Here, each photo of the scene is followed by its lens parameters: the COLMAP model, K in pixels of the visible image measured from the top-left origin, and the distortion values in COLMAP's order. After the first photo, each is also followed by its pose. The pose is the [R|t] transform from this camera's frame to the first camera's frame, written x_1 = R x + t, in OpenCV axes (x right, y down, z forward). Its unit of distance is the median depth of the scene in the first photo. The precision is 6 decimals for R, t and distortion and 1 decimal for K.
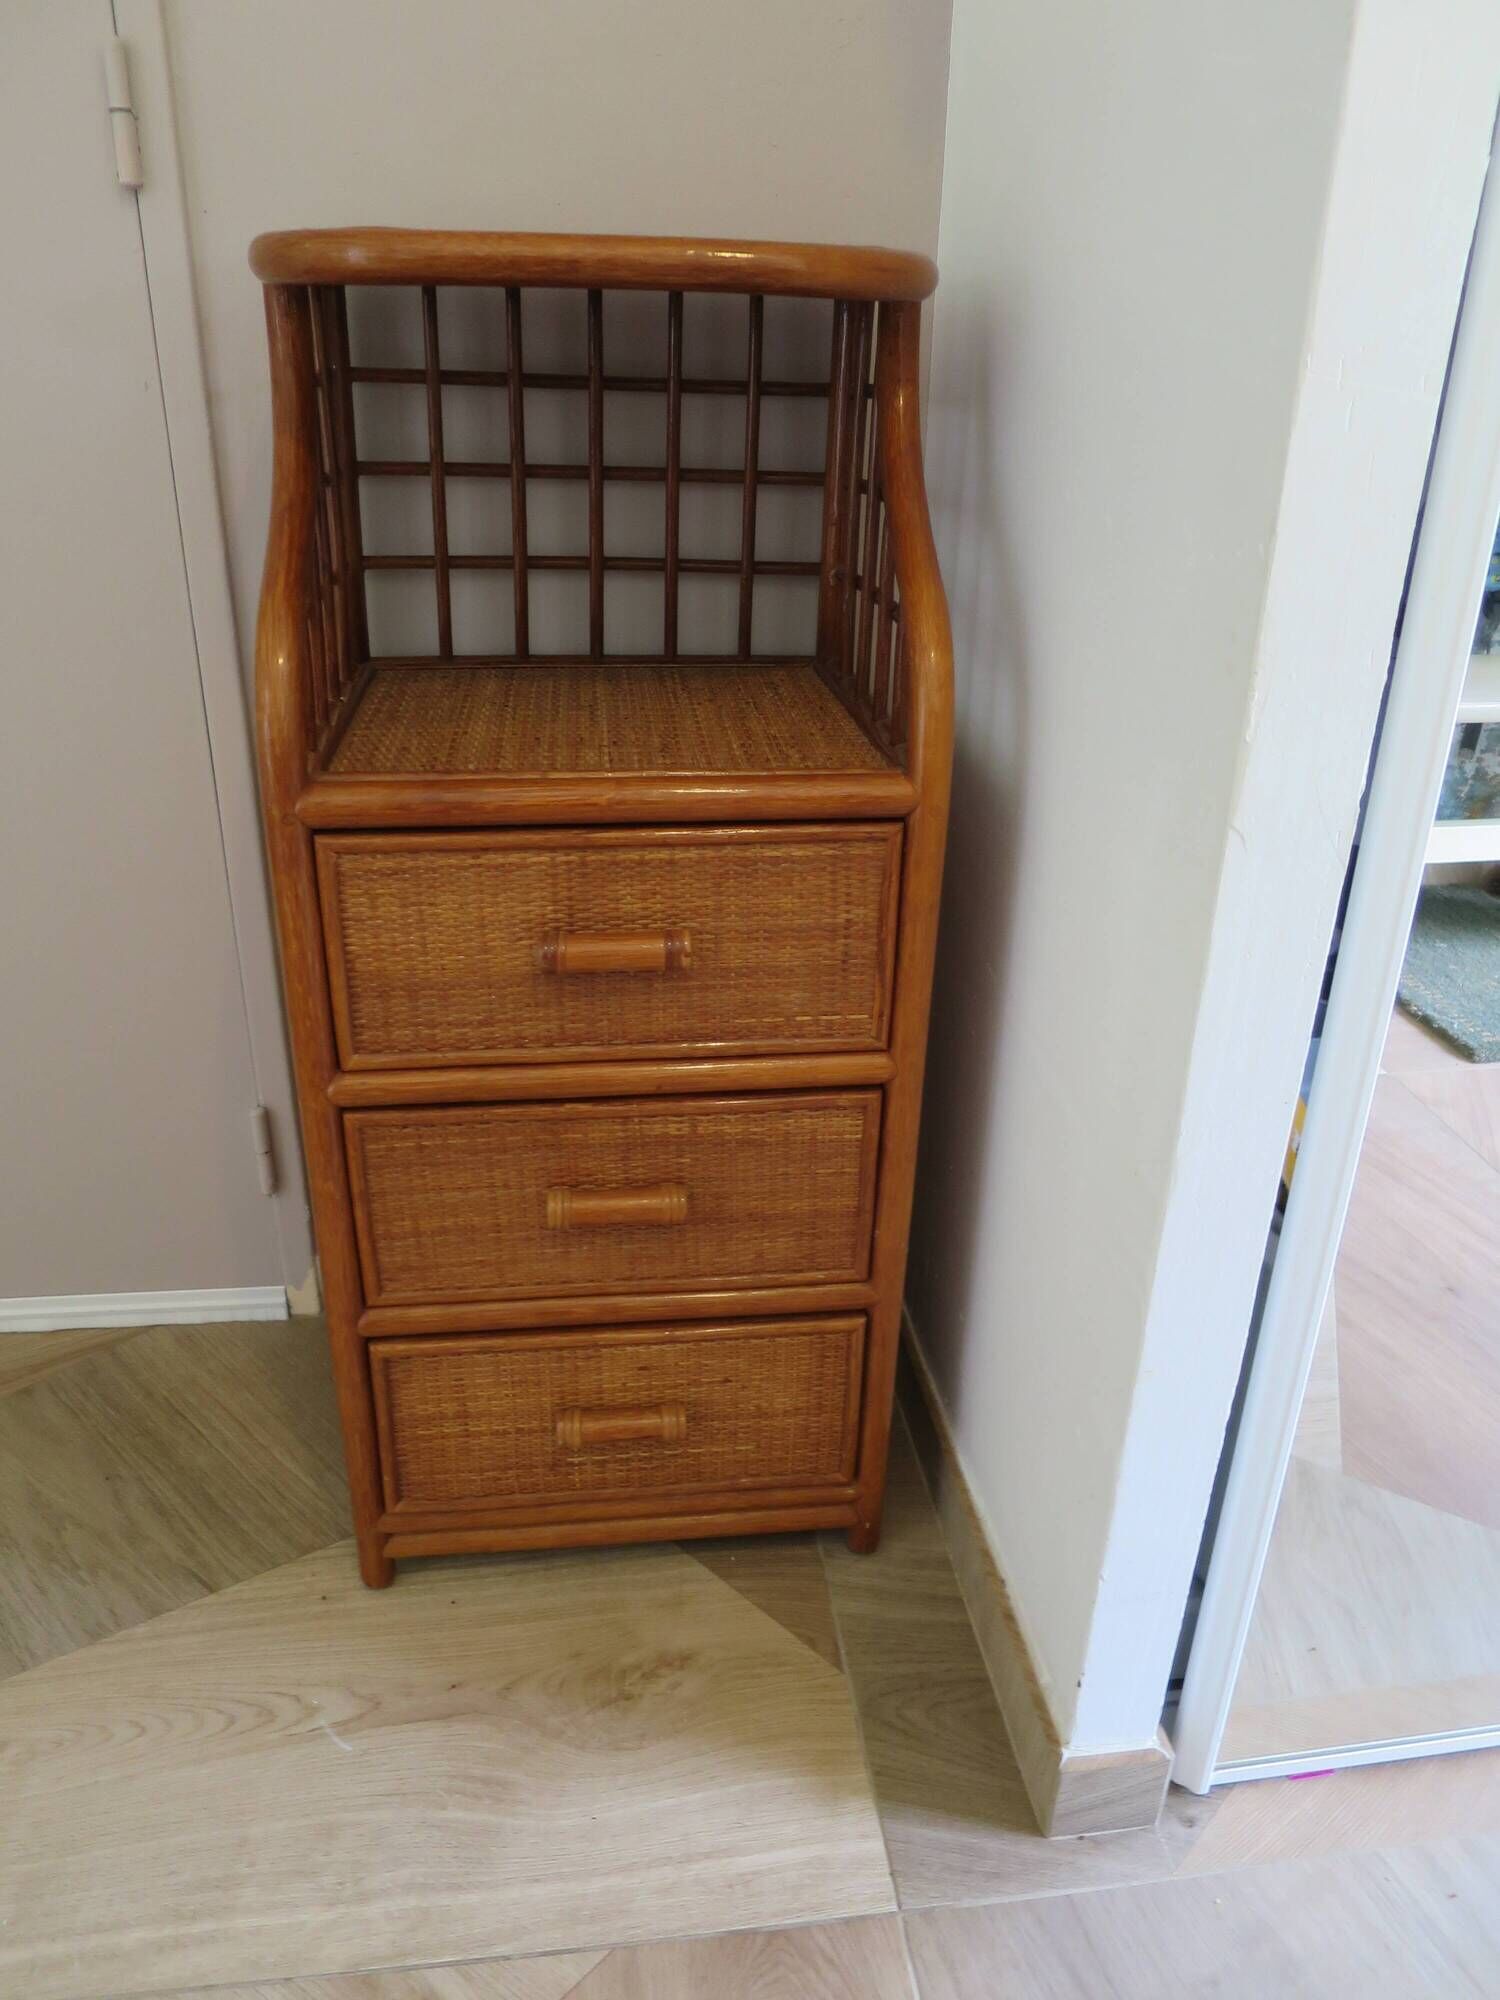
lens RADIAL K [[1440.2, 0, 750.0], [0, 1440.2, 1000.0], [0, 0, 1]] dist [-0.035390, 0.004006]
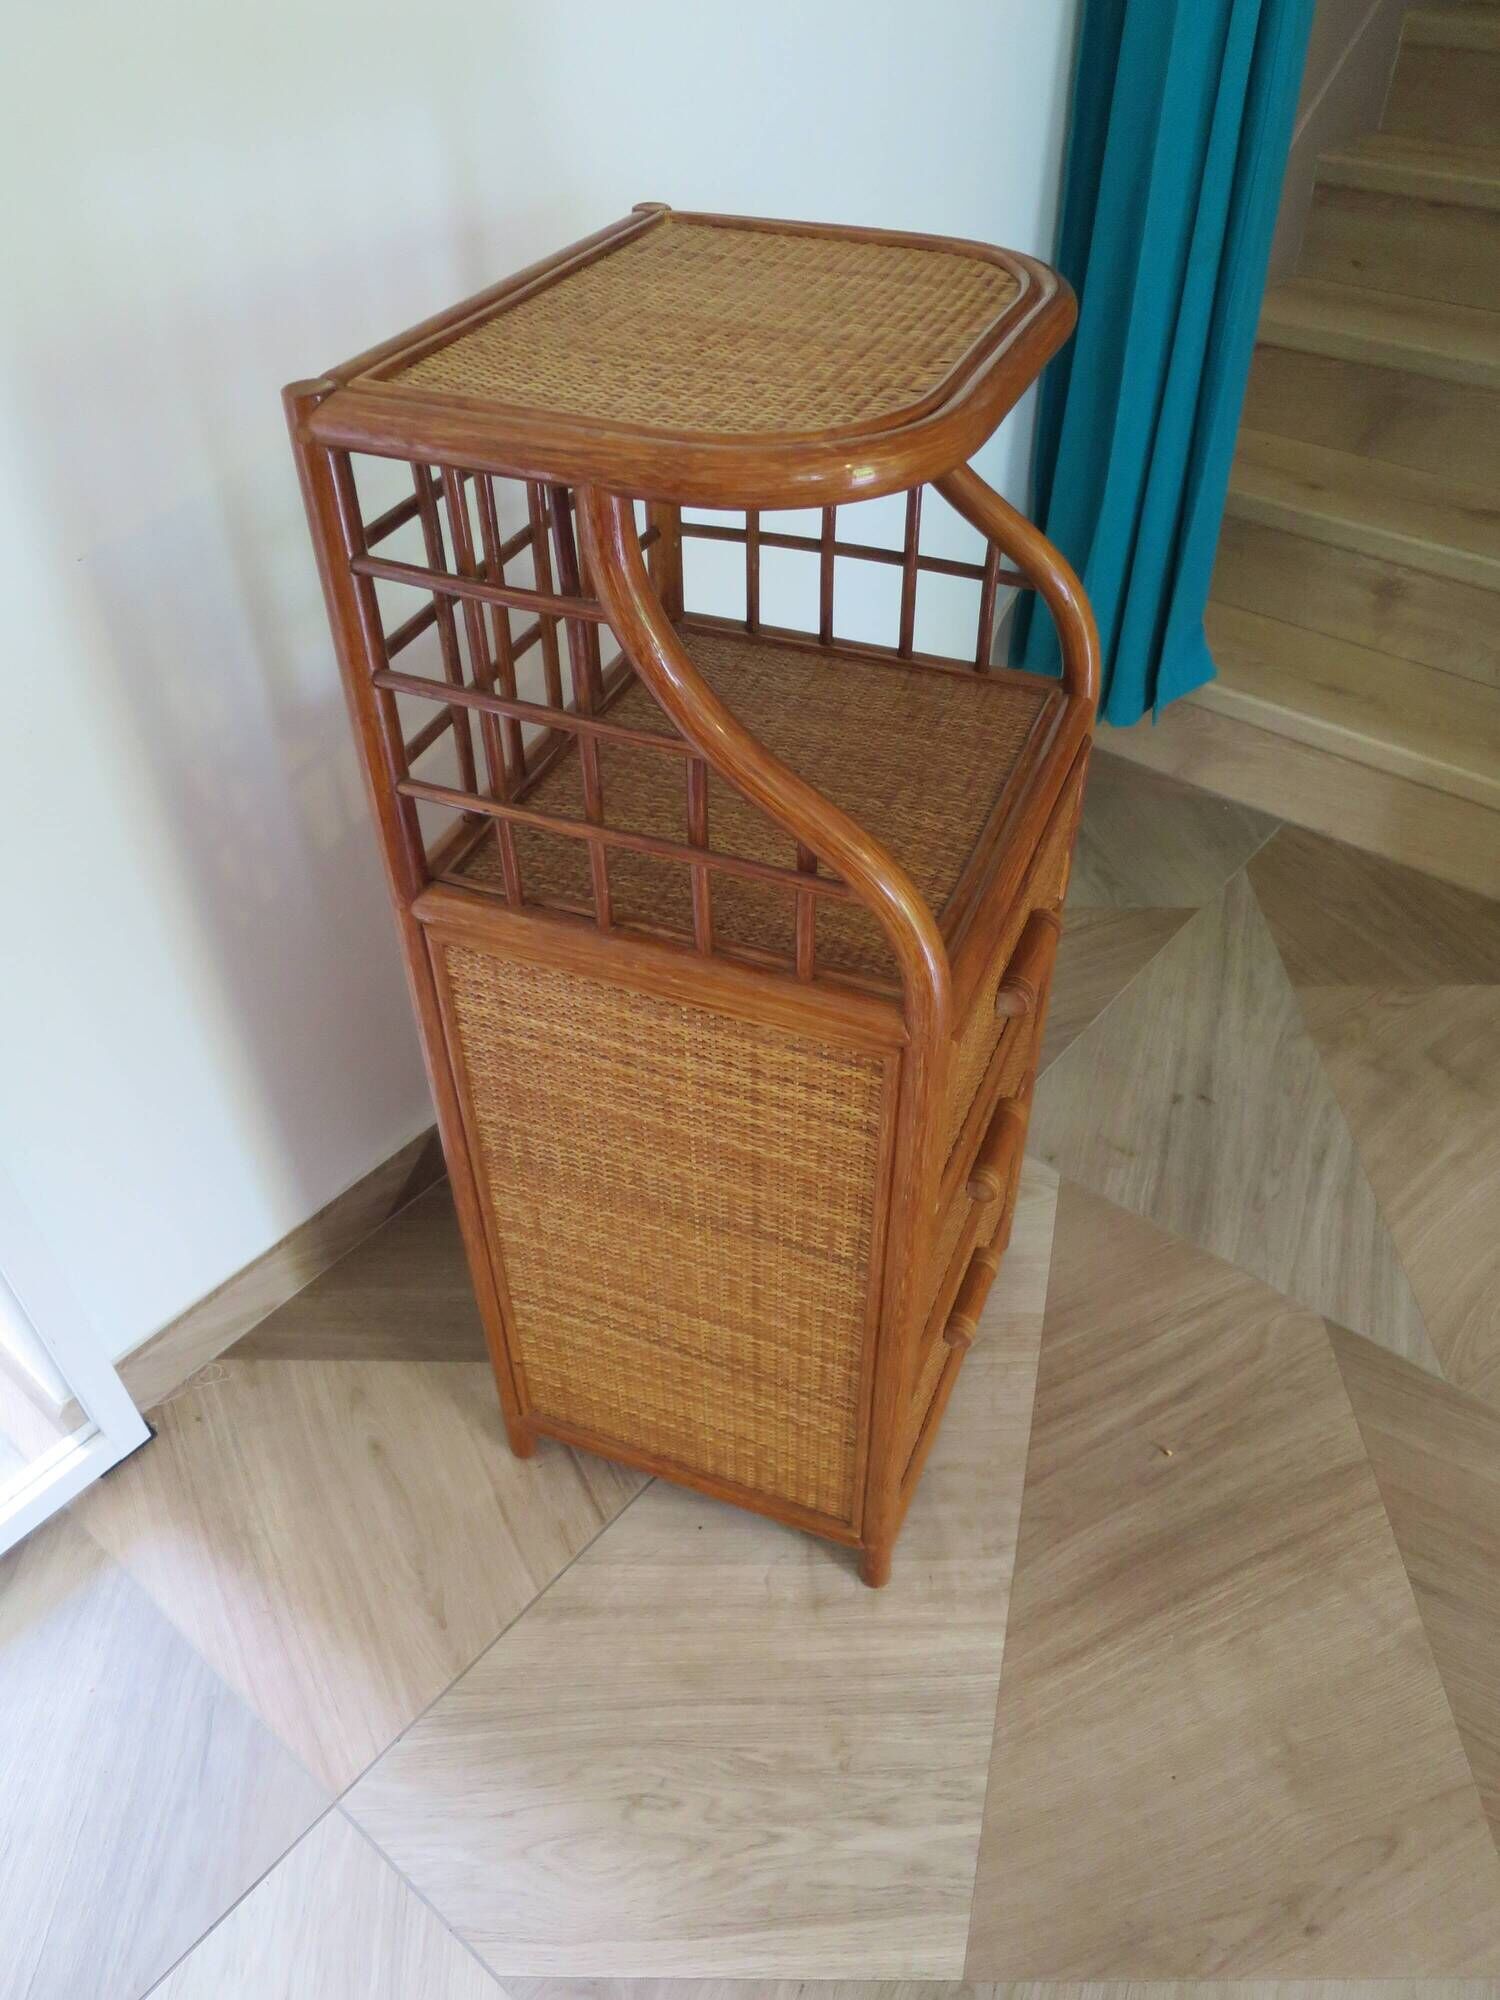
lens RADIAL K [[1436.0, 0, 763.3], [0, 1436.0, 1002.3], [0, 0, 1]] dist [-0.044989, -0.000905]
pose [[0.488630, -0.601690, 0.631830, -0.831756], [0.396771, 0.798195, 0.453274, -0.537114], [-0.777054, 0.029208, 0.628756, 0.428904]]
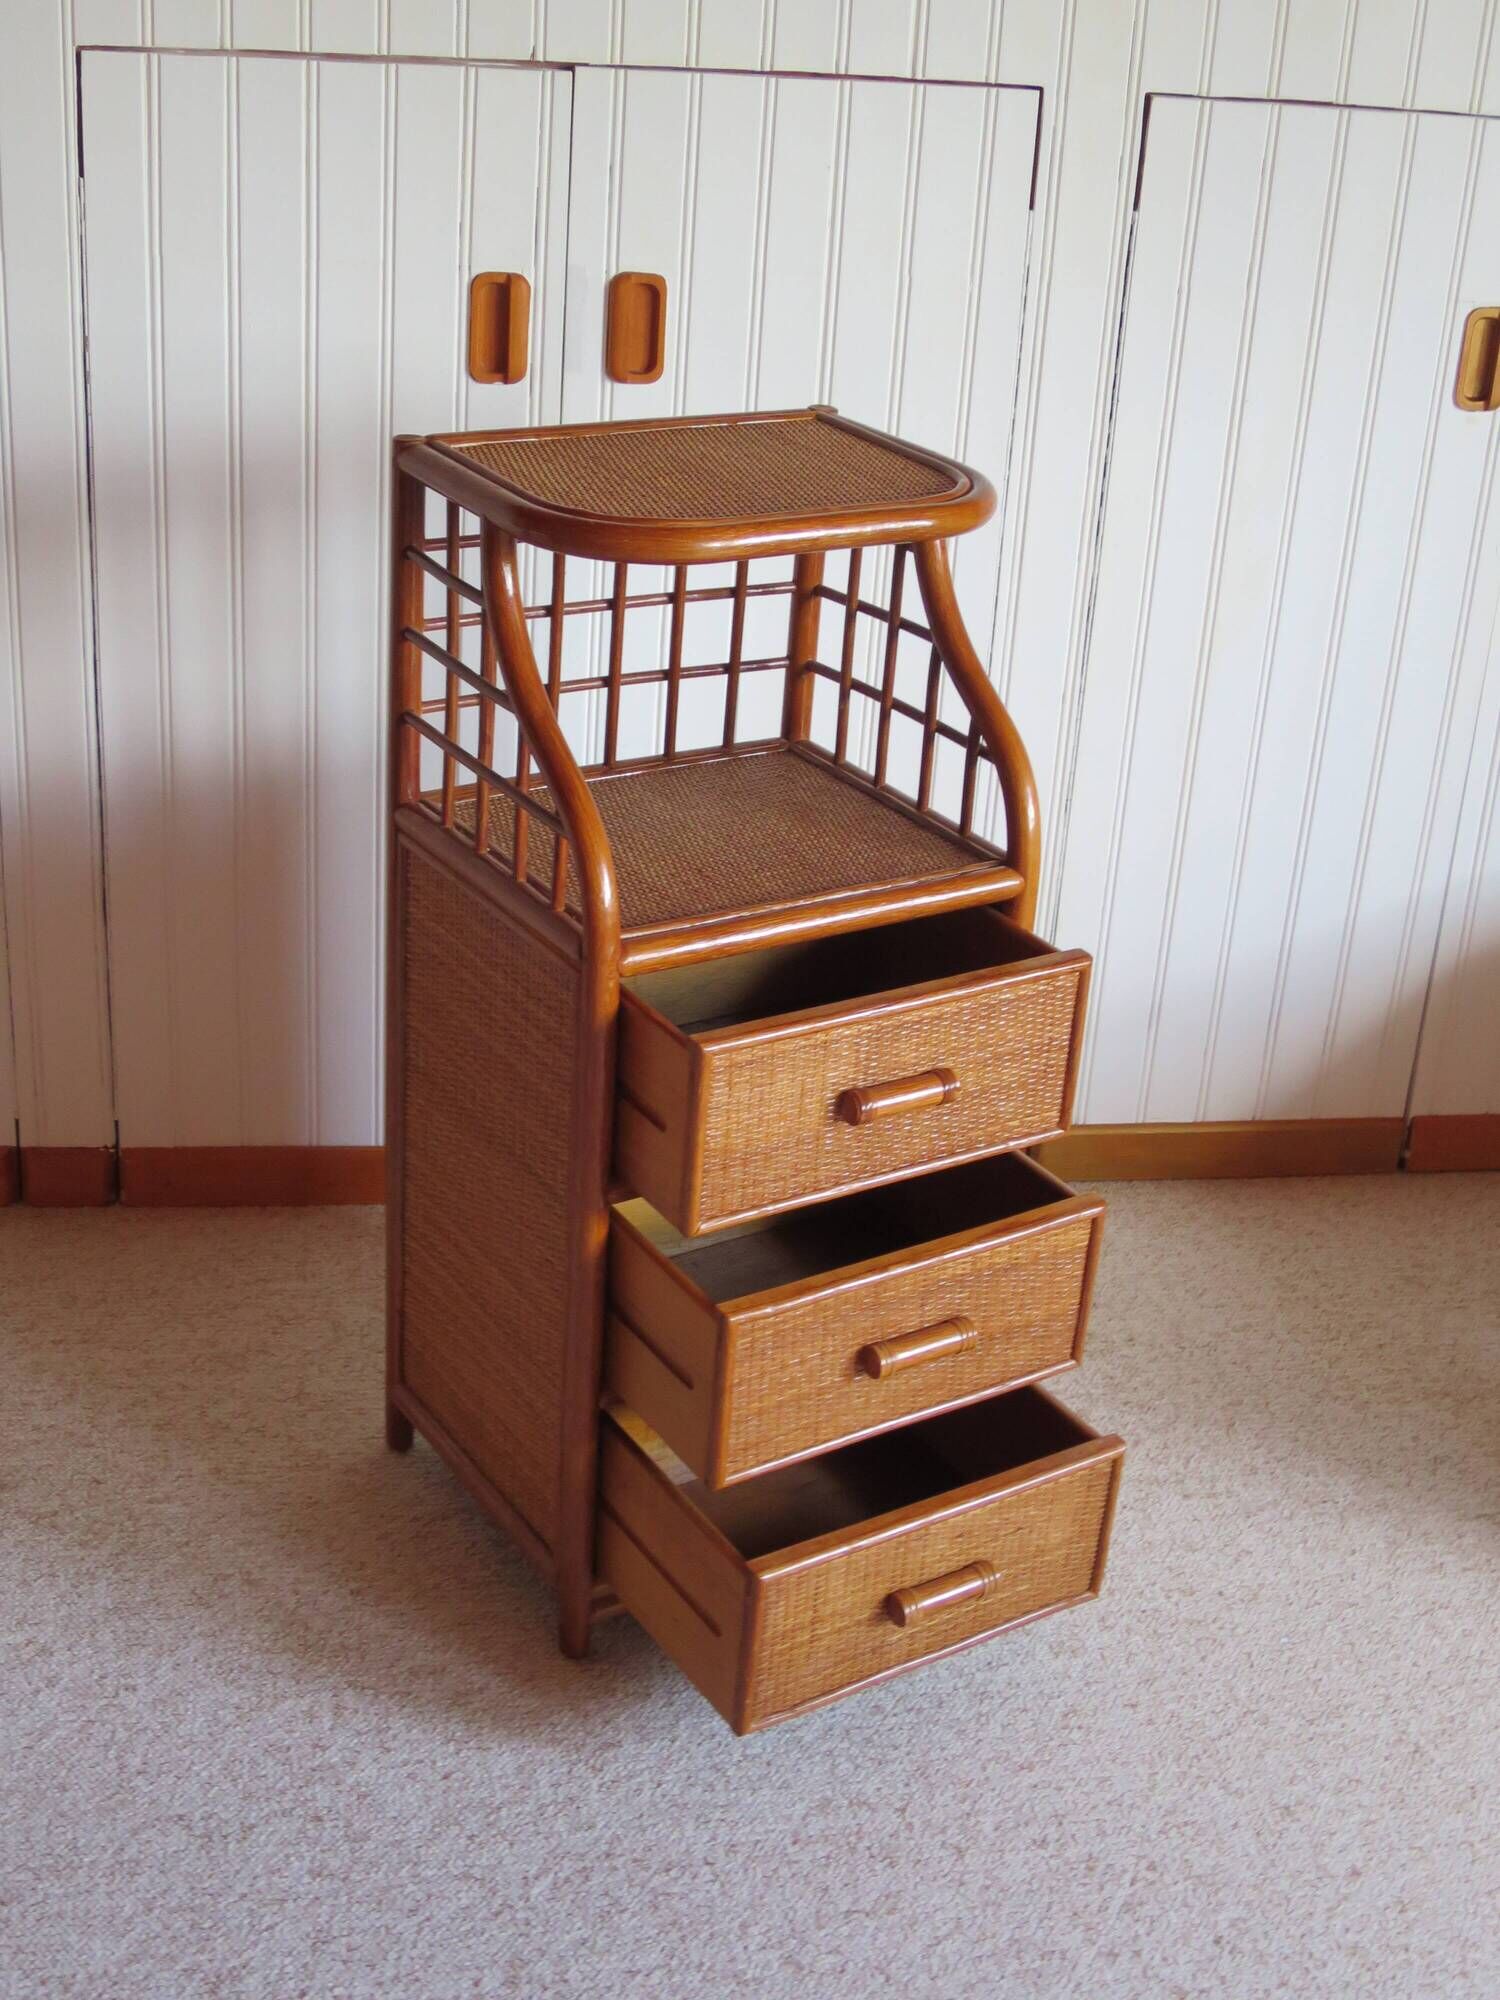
lens RADIAL K [[2546.9, 0, 750.0], [0, 2546.9, 1000.0], [0, 0, 1]] dist [-0.117615, 0.040760]
pose [[0.905121, -0.152765, 0.396761, -0.935223], [0.150837, 0.987893, 0.036270, -0.141915], [-0.397498, 0.027018, 0.917205, -0.907668]]
